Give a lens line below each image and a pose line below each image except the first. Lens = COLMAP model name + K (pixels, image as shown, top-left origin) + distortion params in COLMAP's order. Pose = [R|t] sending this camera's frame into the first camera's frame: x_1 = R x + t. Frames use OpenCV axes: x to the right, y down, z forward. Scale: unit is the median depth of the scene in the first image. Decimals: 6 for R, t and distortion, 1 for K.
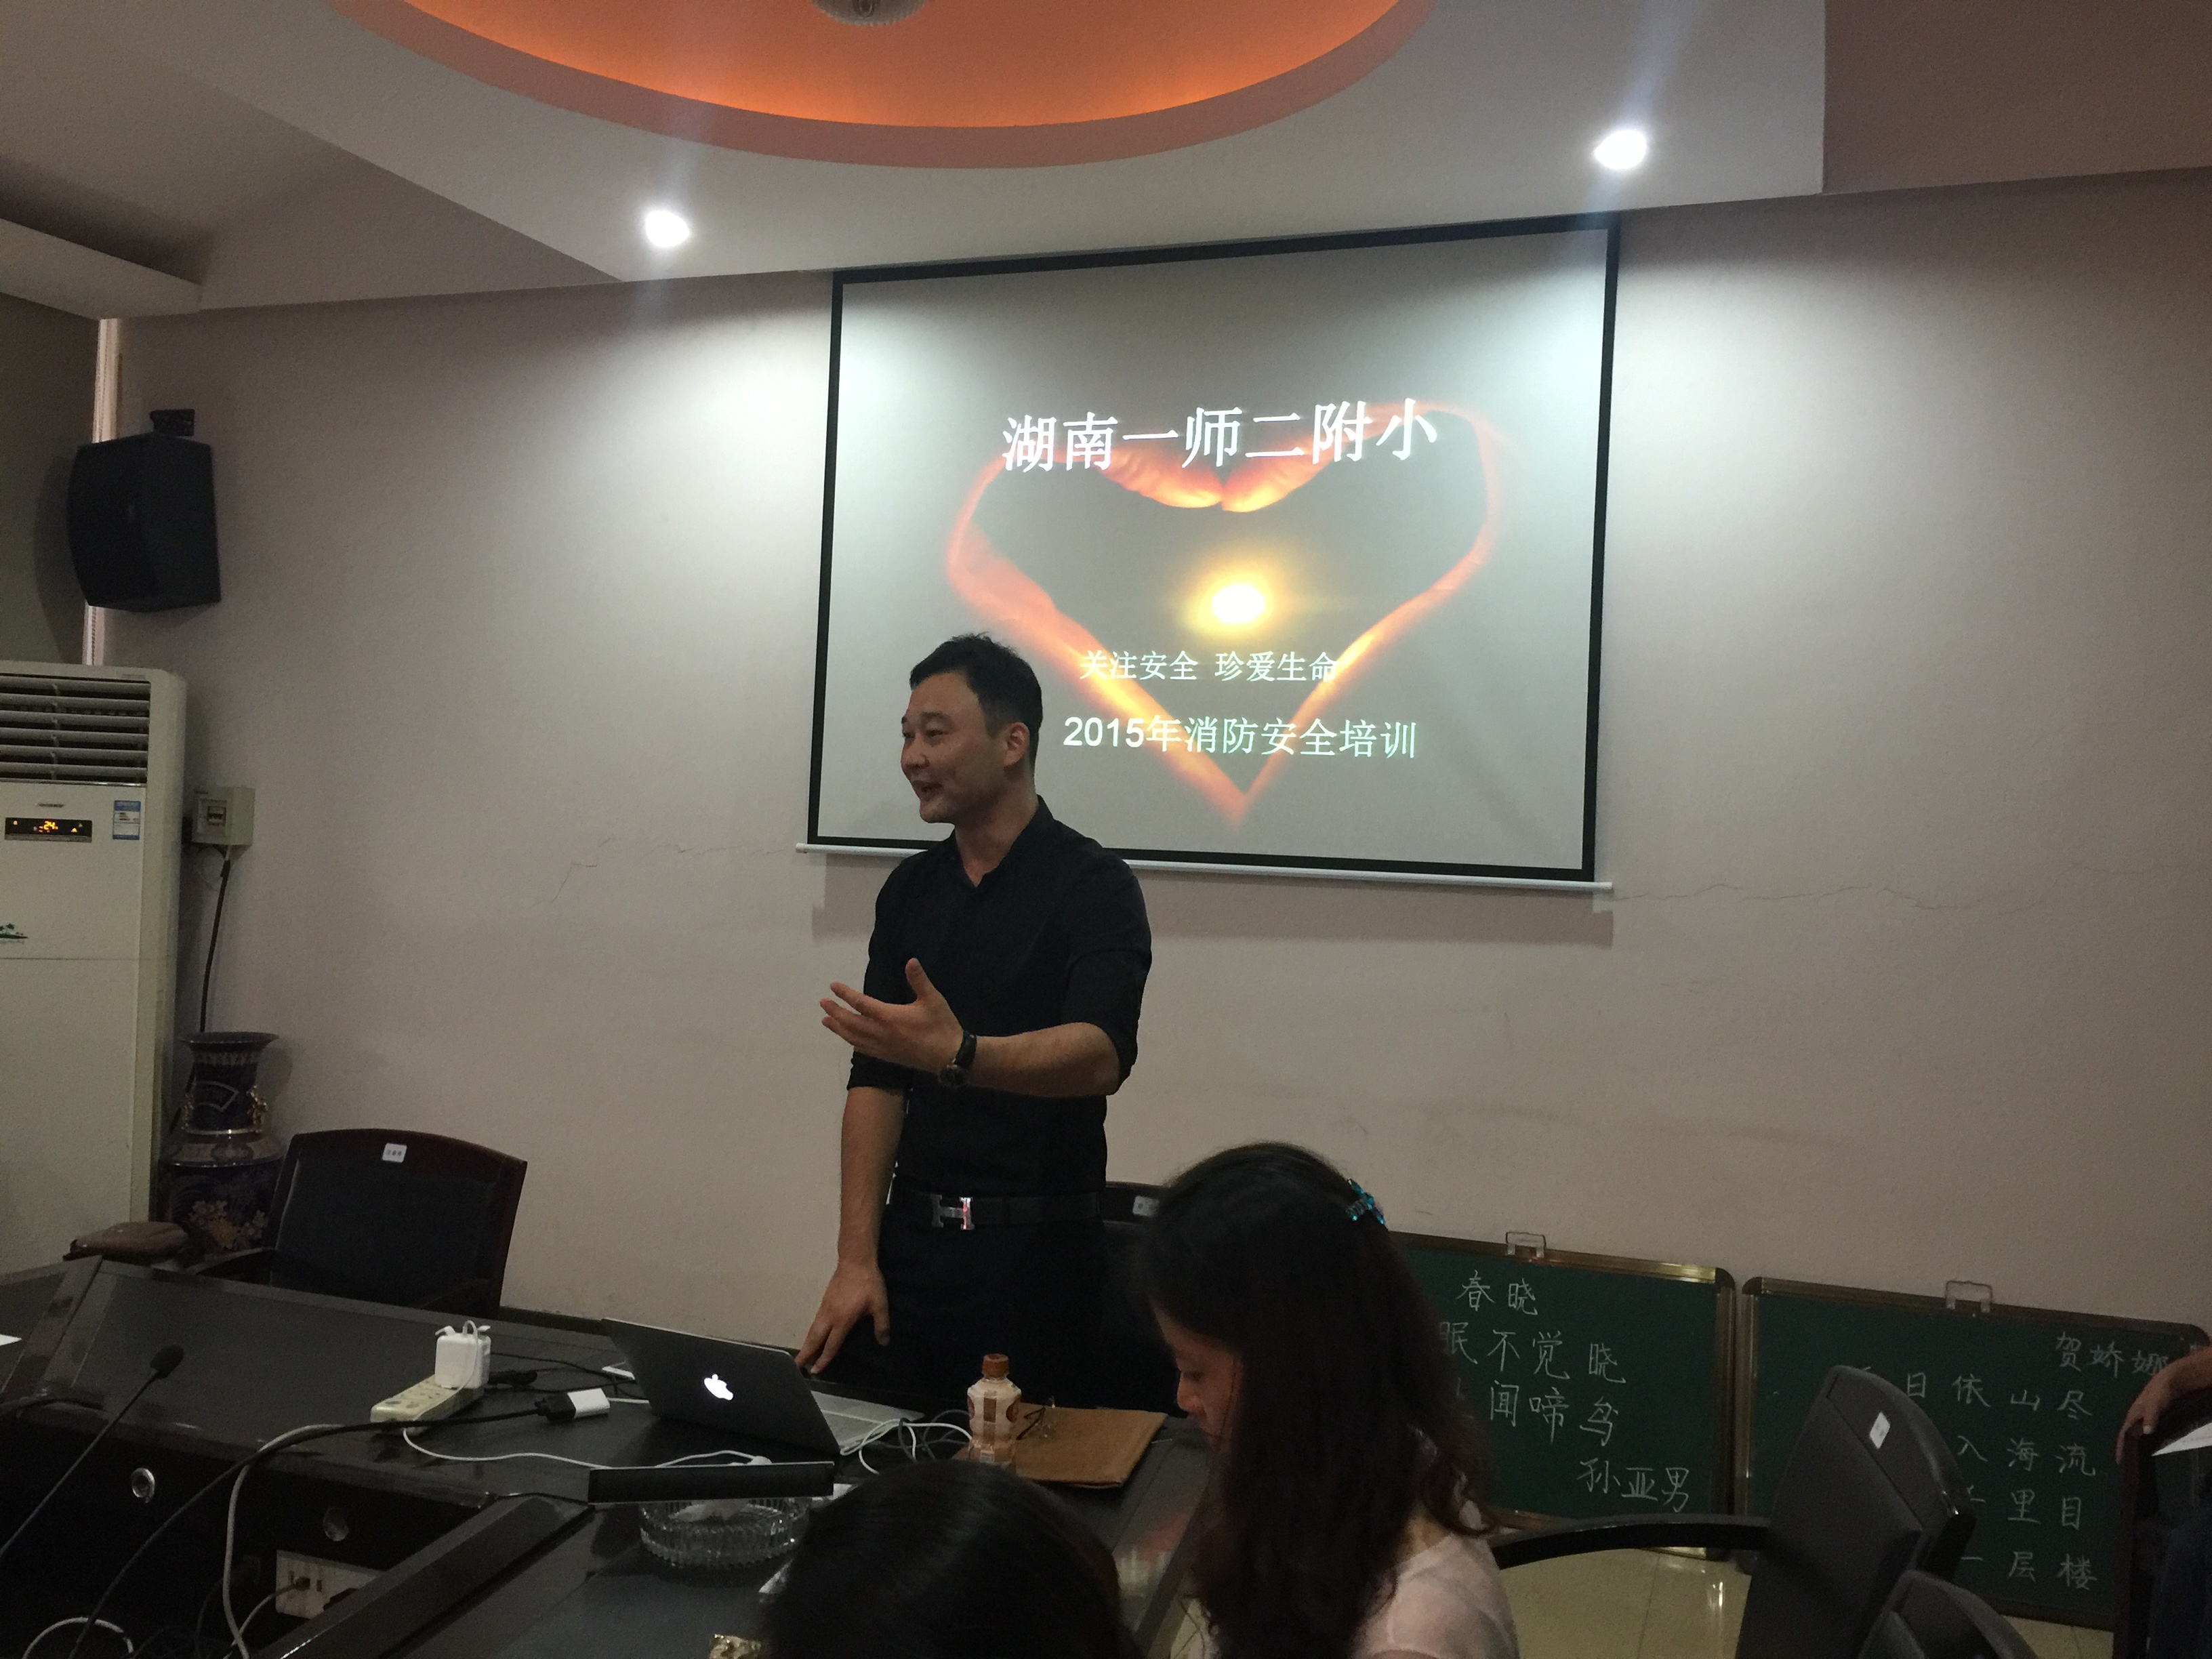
lens RADIAL K [[1890.1, 0, 1106.9], [0, 1890.1, 834.0], [0, 0, 1]] dist [0.042951, -0.028447]
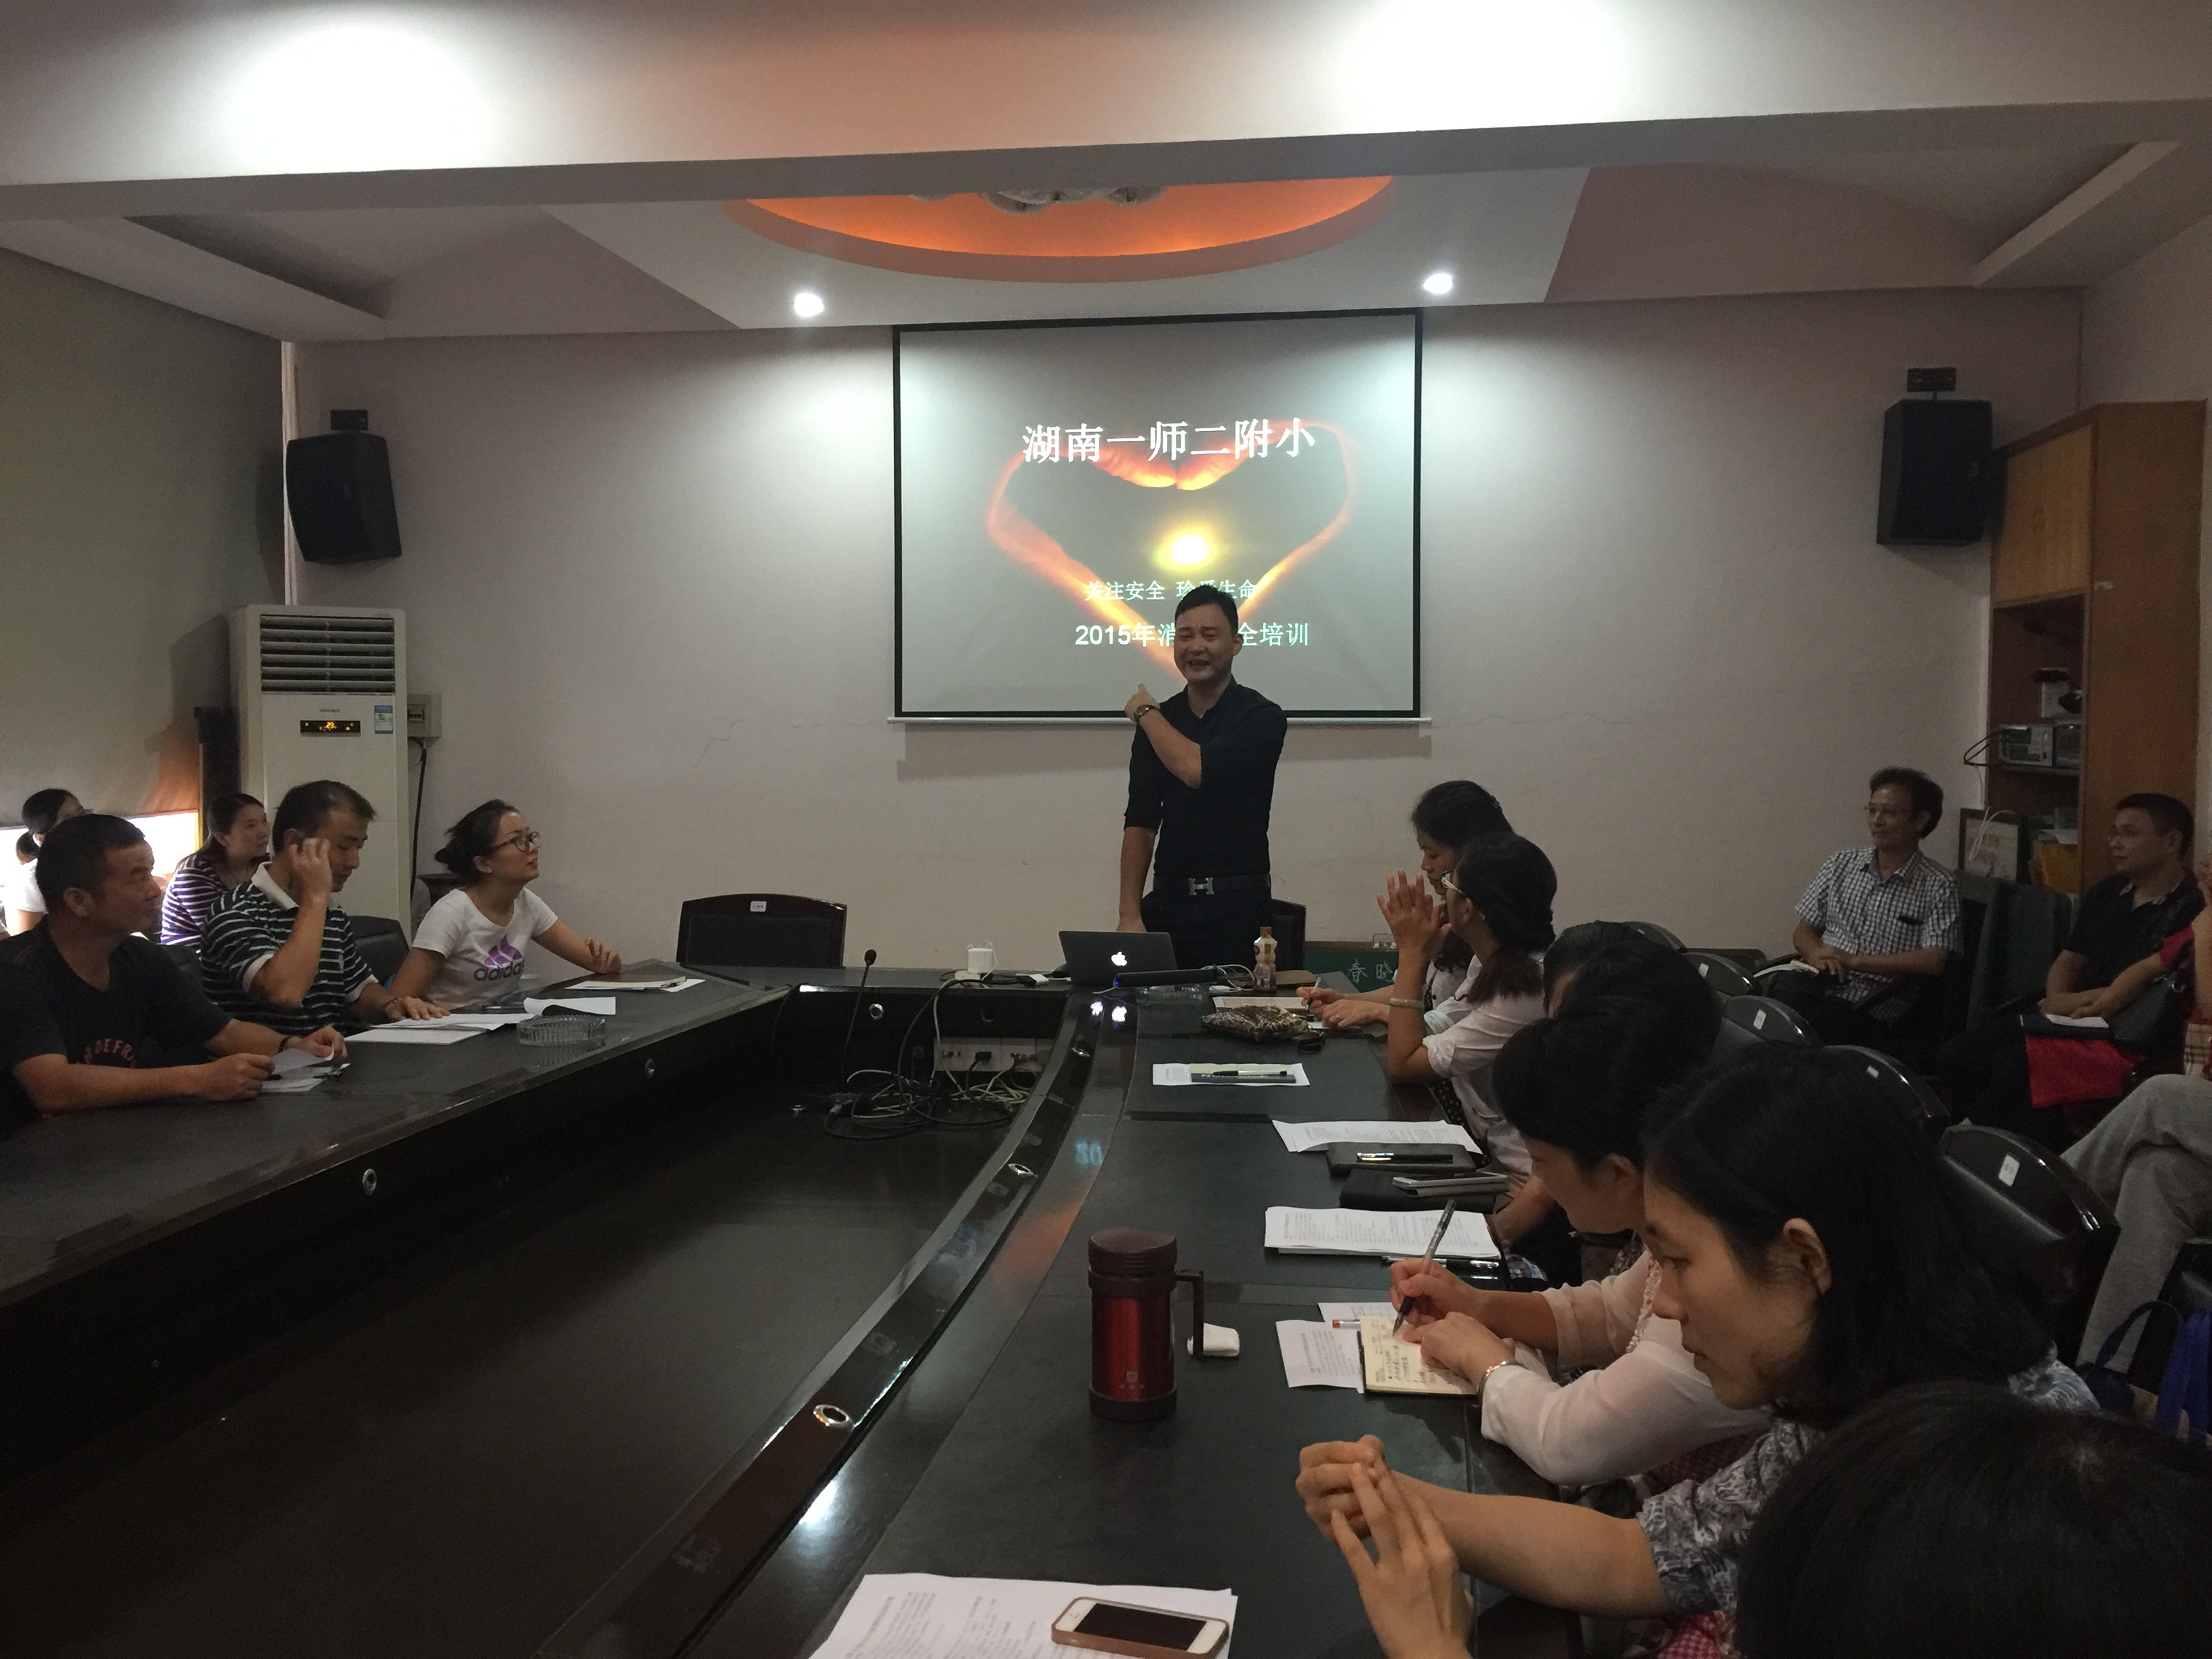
lens RADIAL K [[1890.1, 0, 1108.9], [0, 1890.1, 827.4], [0, 0, 1]] dist [0.042951, -0.028447]
pose [[0.979171, -0.050455, 0.196669, -0.307069], [0.039586, 0.997484, 0.058814, 0.011762], [-0.199142, -0.049803, 0.978704, -0.510344]]
